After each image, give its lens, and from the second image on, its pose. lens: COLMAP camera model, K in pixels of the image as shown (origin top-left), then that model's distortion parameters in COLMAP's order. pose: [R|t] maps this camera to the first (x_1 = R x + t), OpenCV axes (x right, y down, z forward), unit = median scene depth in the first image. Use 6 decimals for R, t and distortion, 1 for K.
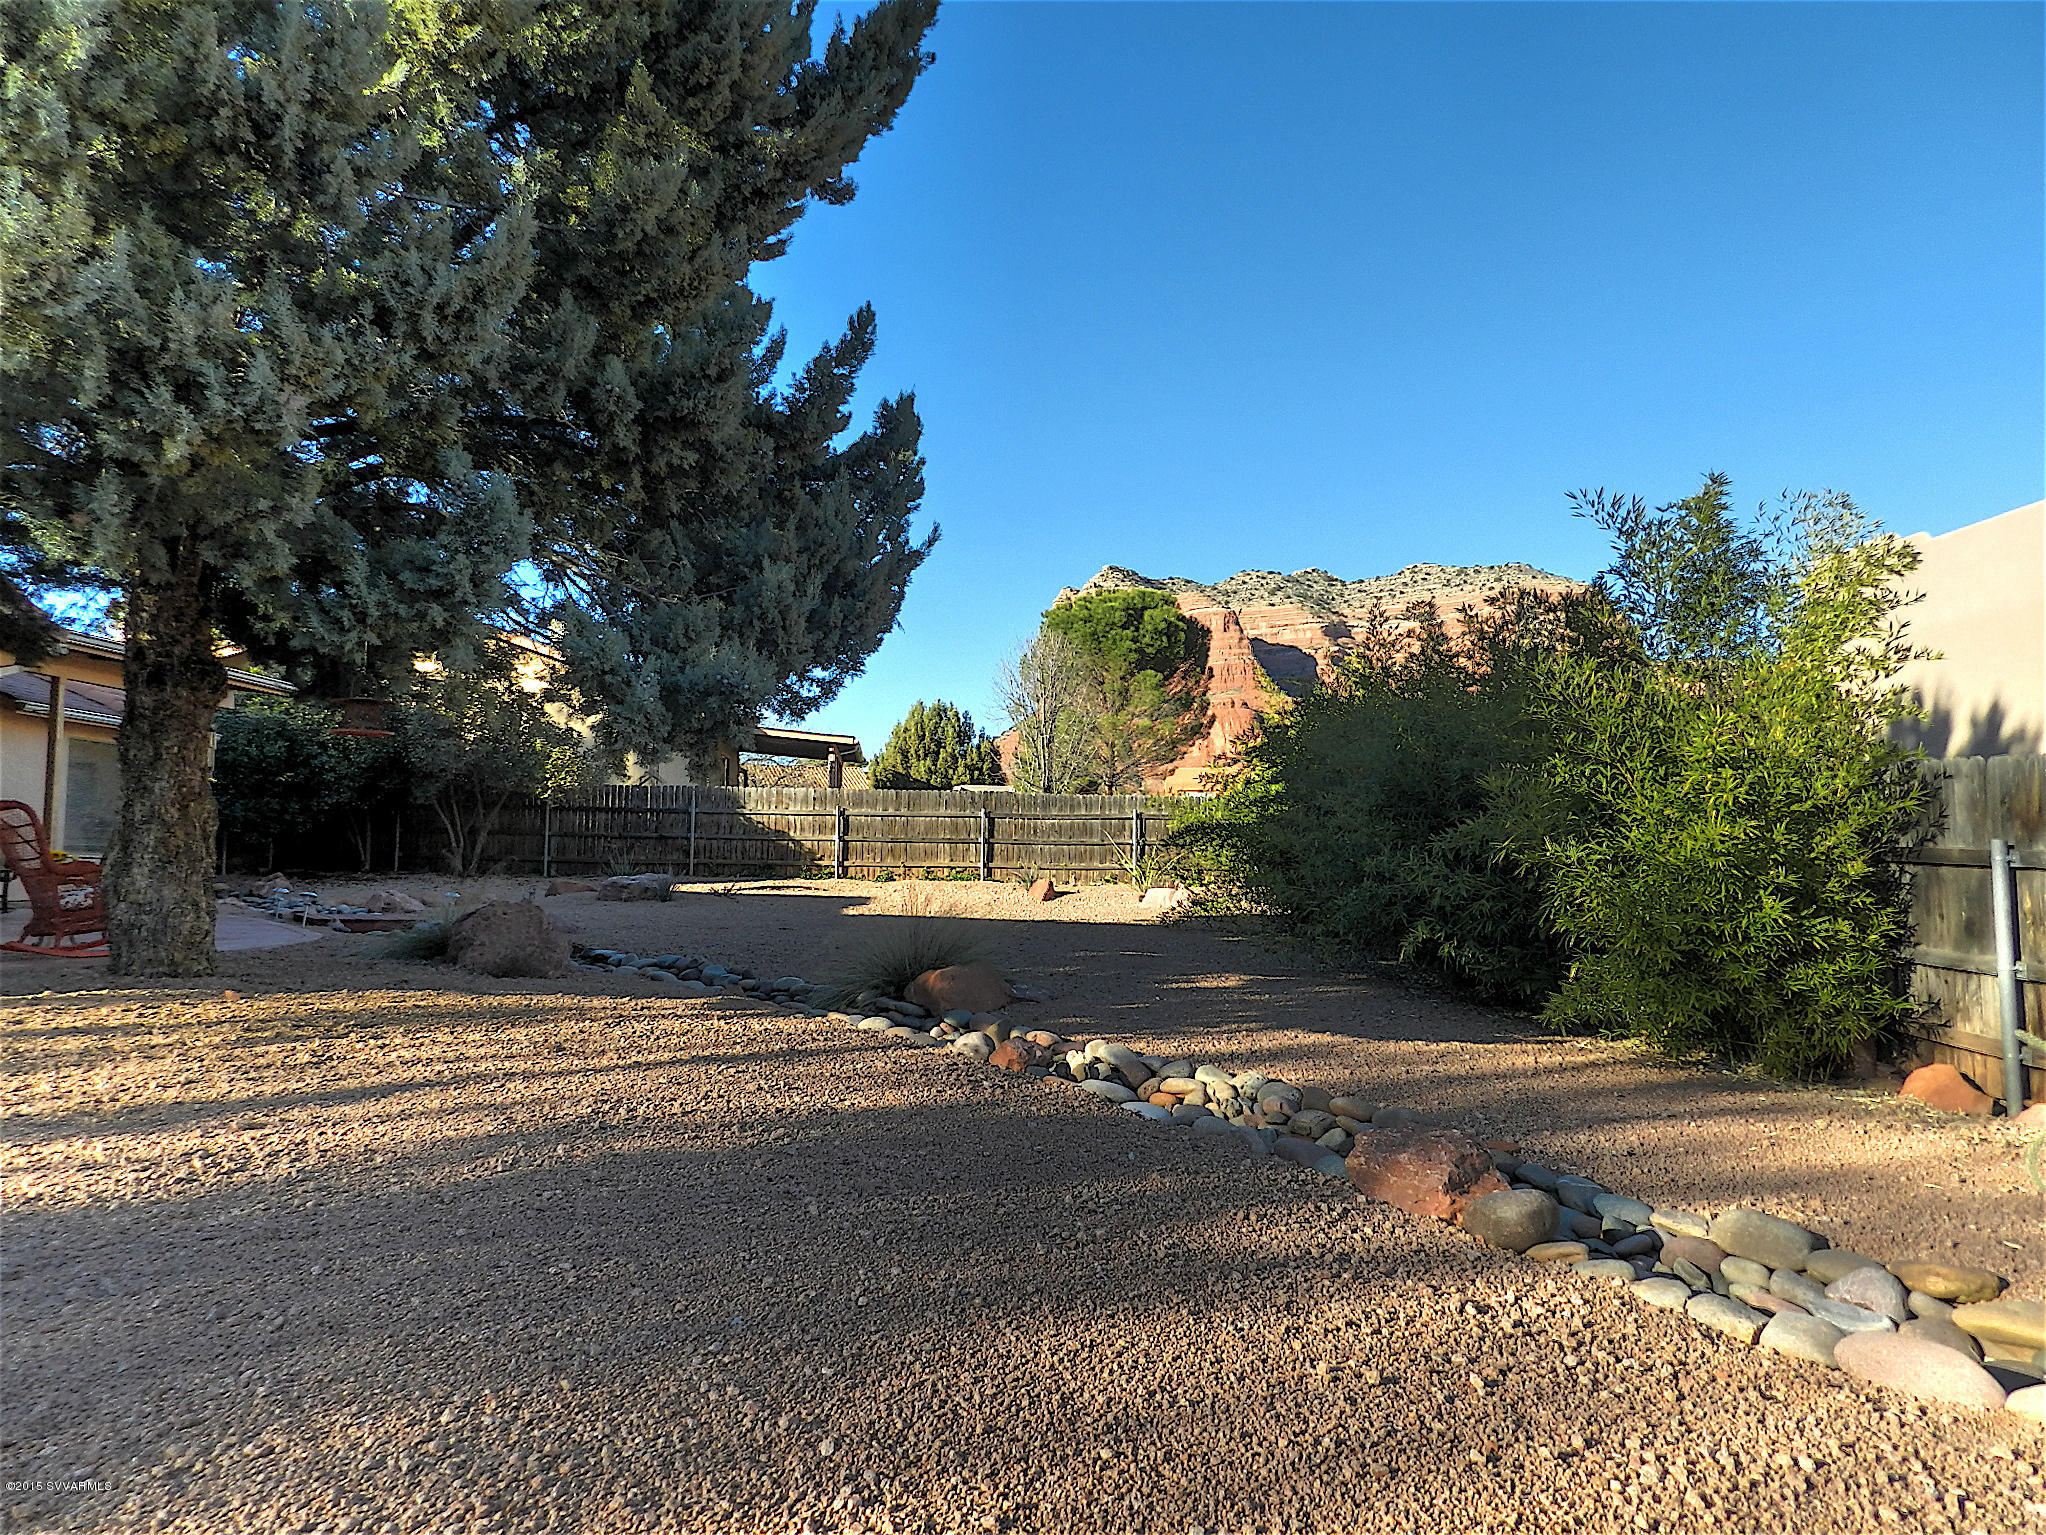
lens RADIAL K [[1387.7, 0, 1023.0], [0, 1387.7, 767.5], [0, 0, 1]] dist [0.016865, -0.002003]
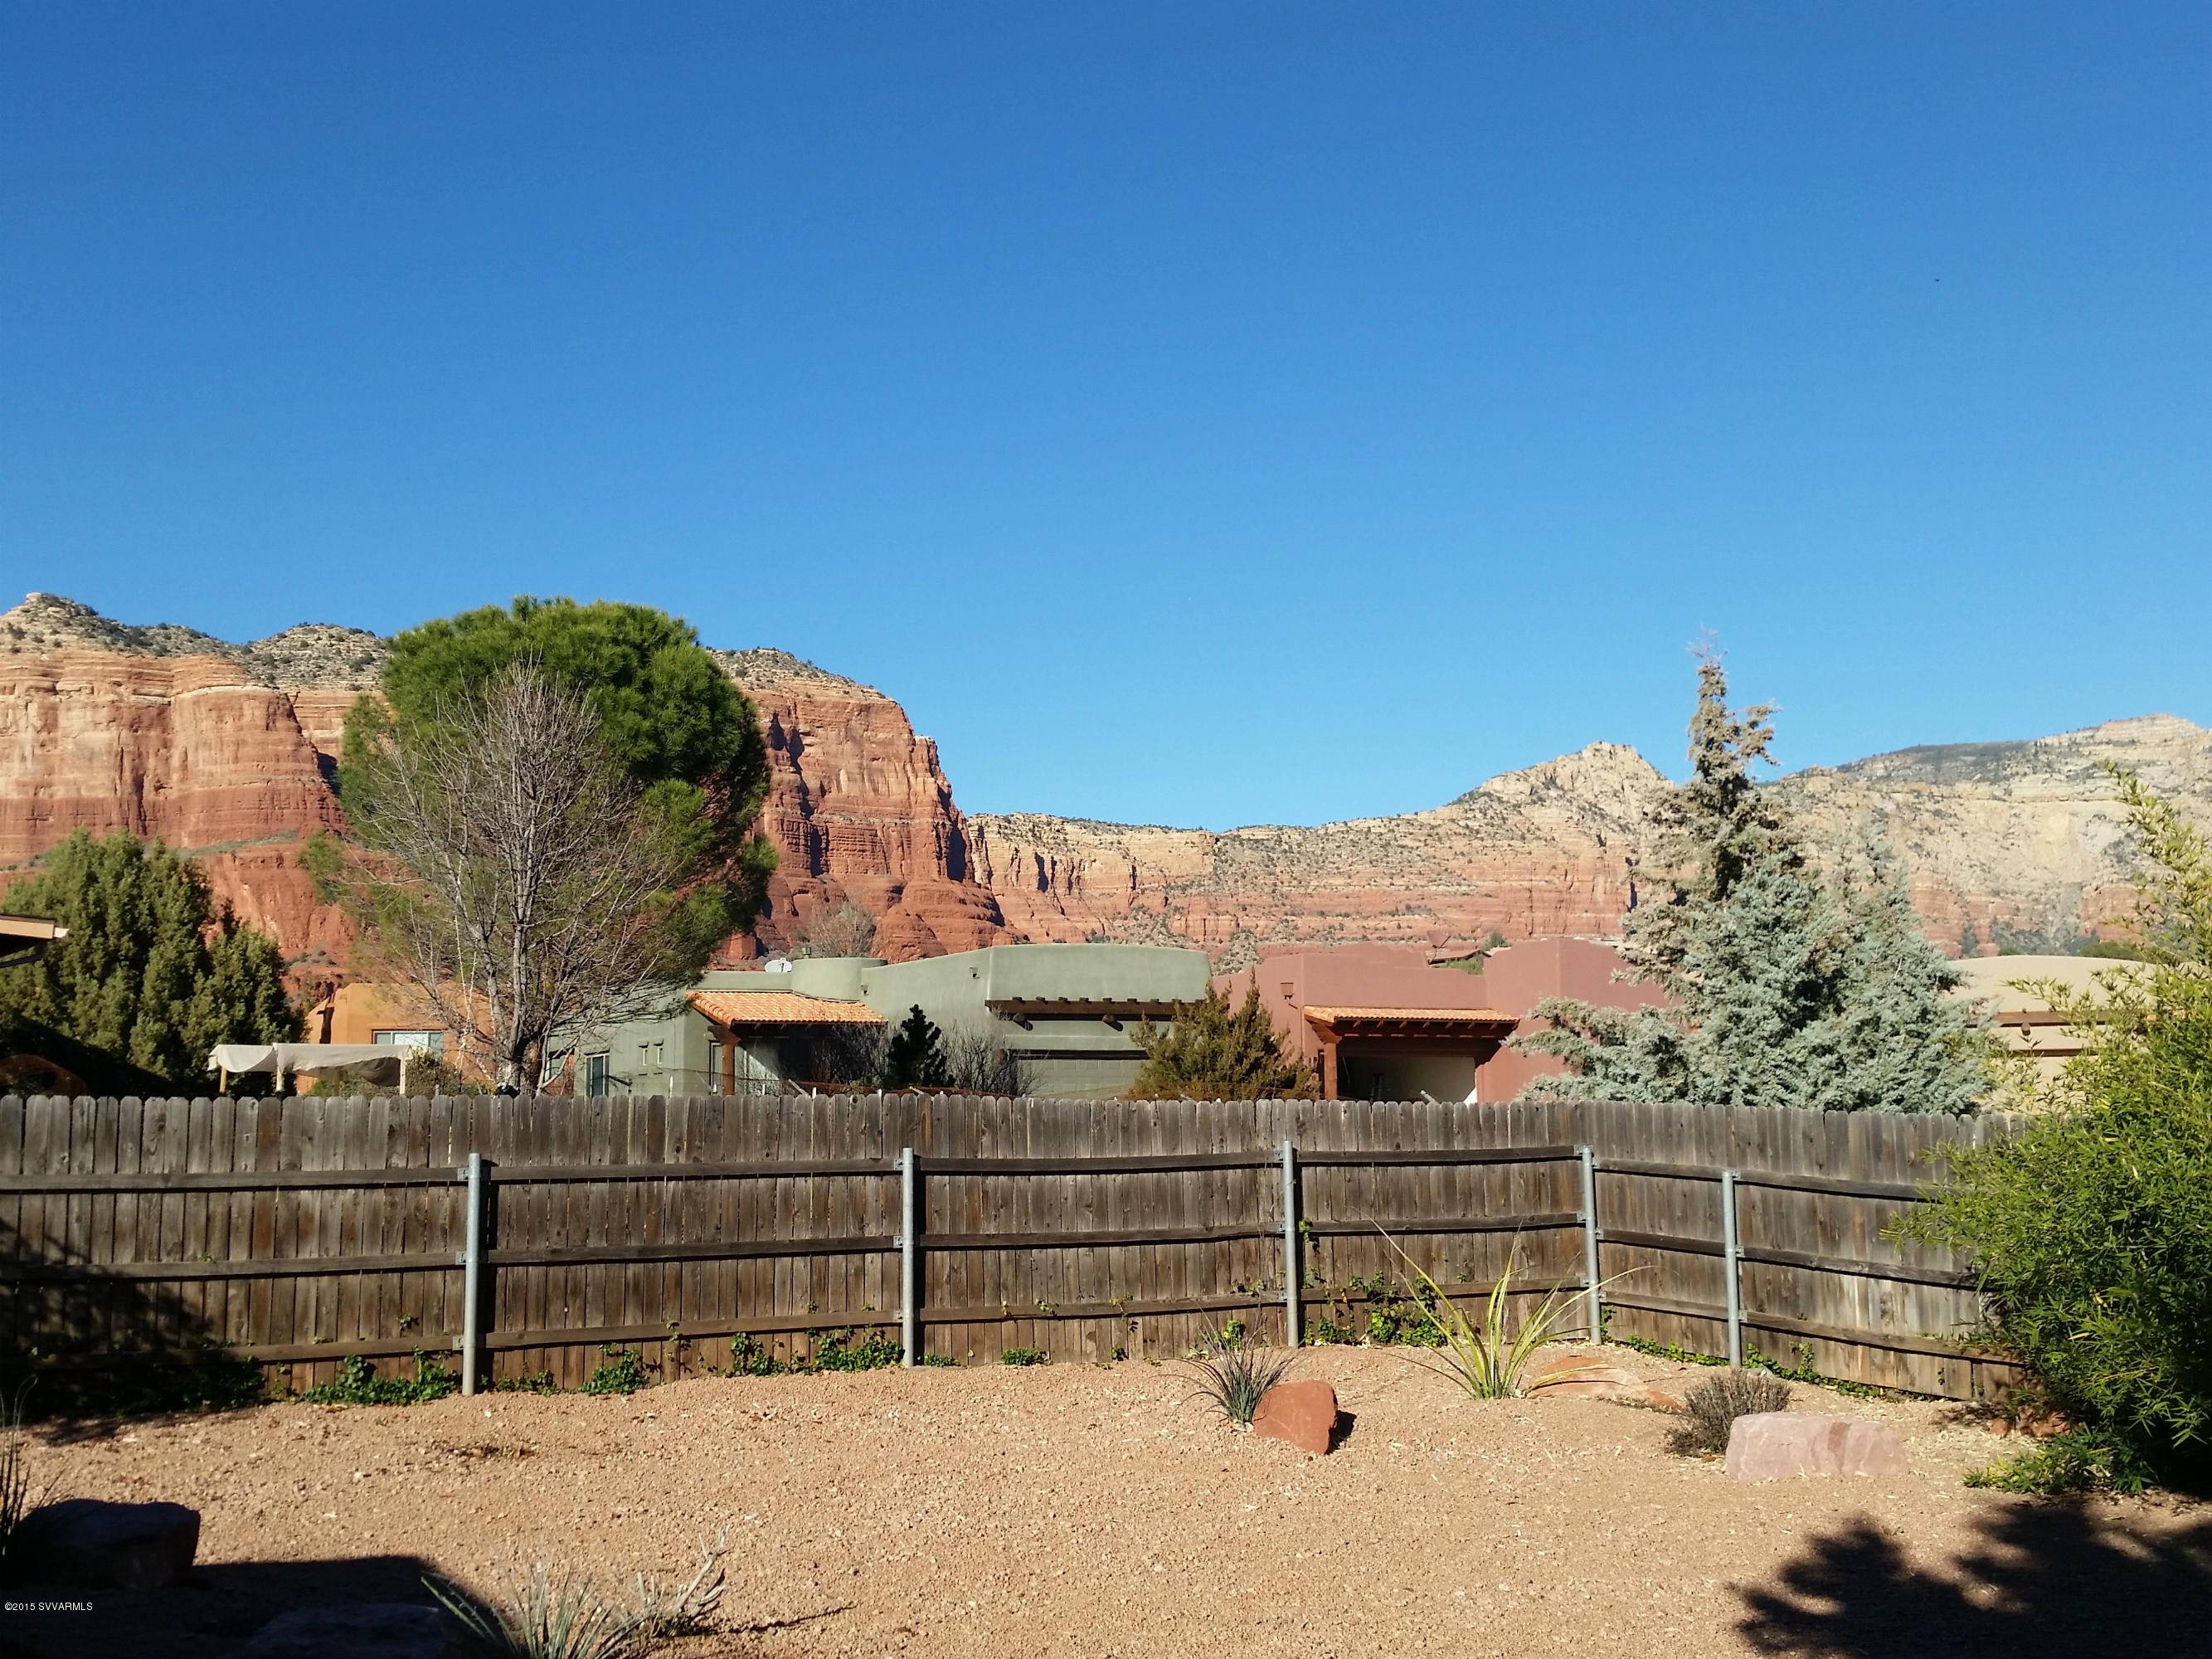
lens RADIAL K [[2360.8, 0, 1106.0], [0, 2360.8, 829.5], [0, 0, 1]] dist [0.093528, 0.029861]
pose [[0.882700, 0.035648, 0.468583, -0.717294], [-0.006558, 0.997956, -0.063567, -0.030705], [-0.469891, 0.053037, 0.881129, 1.275865]]
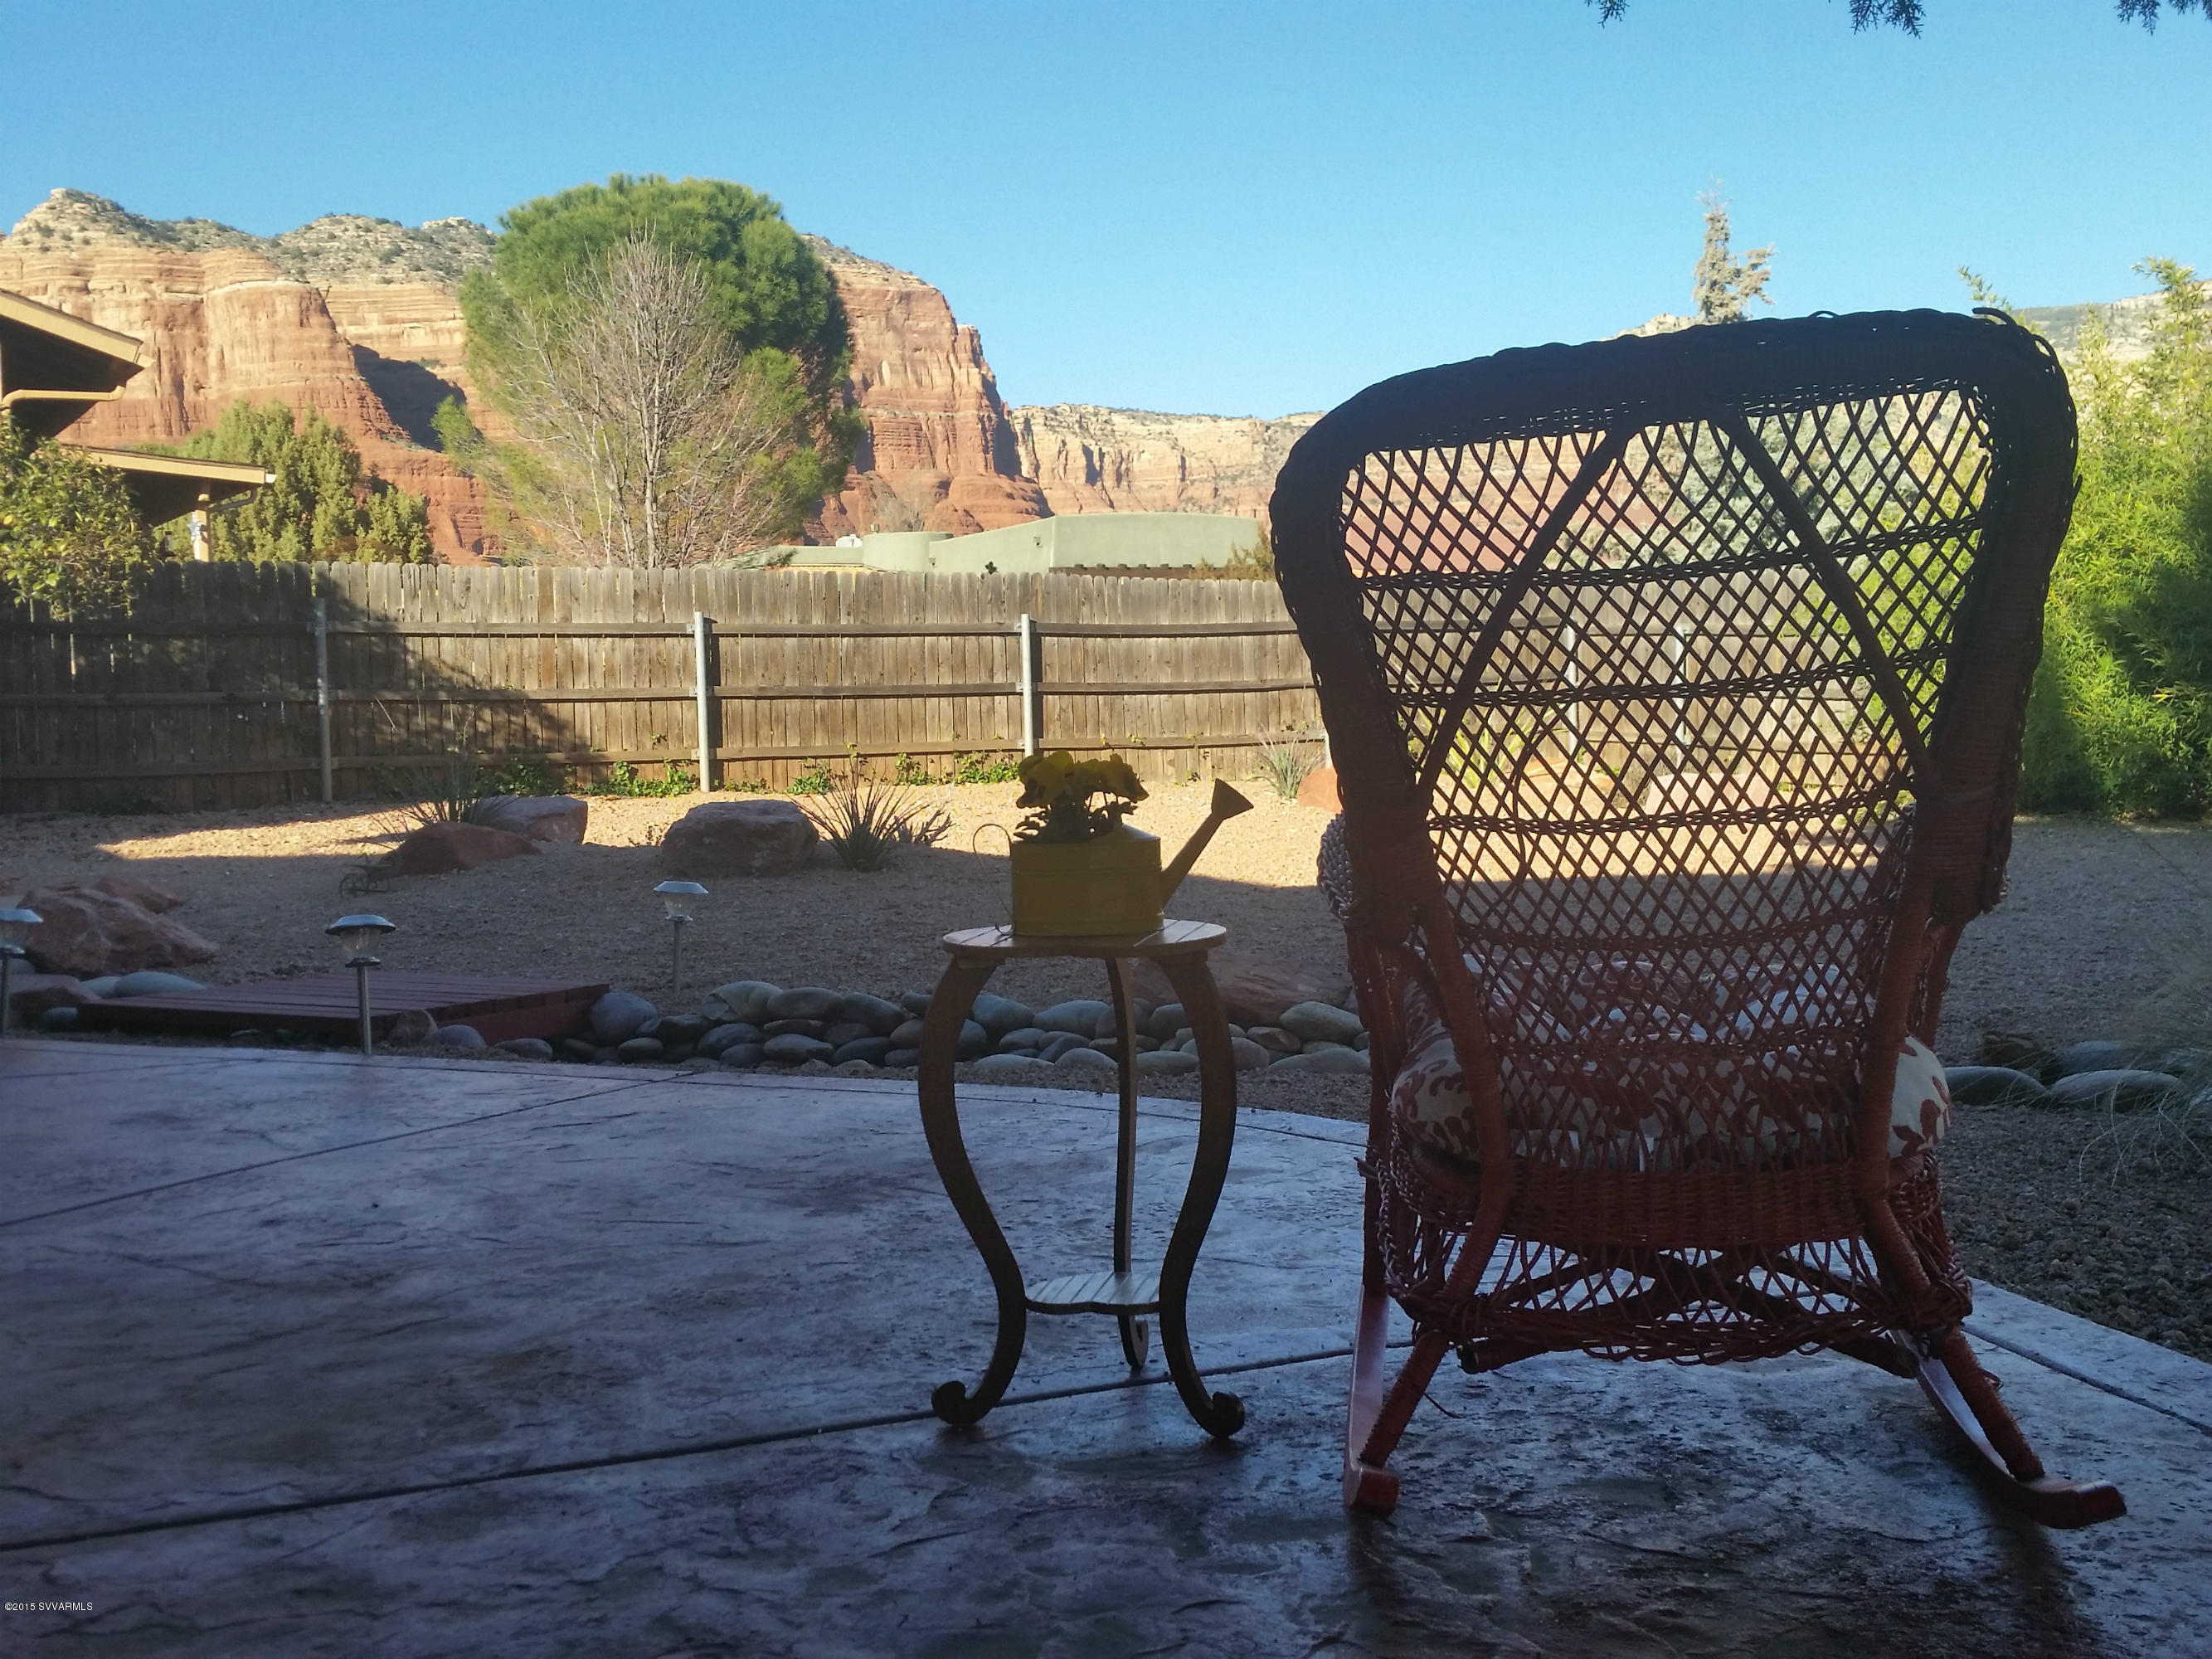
lens RADIAL K [[2362.5, 0, 1094.6], [0, 2362.5, 807.2], [0, 0, 1]] dist [0.192317, -0.415110]
pose [[0.894512, -0.052766, 0.443918, -0.937189], [0.010167, 0.995154, 0.097800, 0.050215], [-0.446927, -0.082970, 0.890714, 0.906891]]
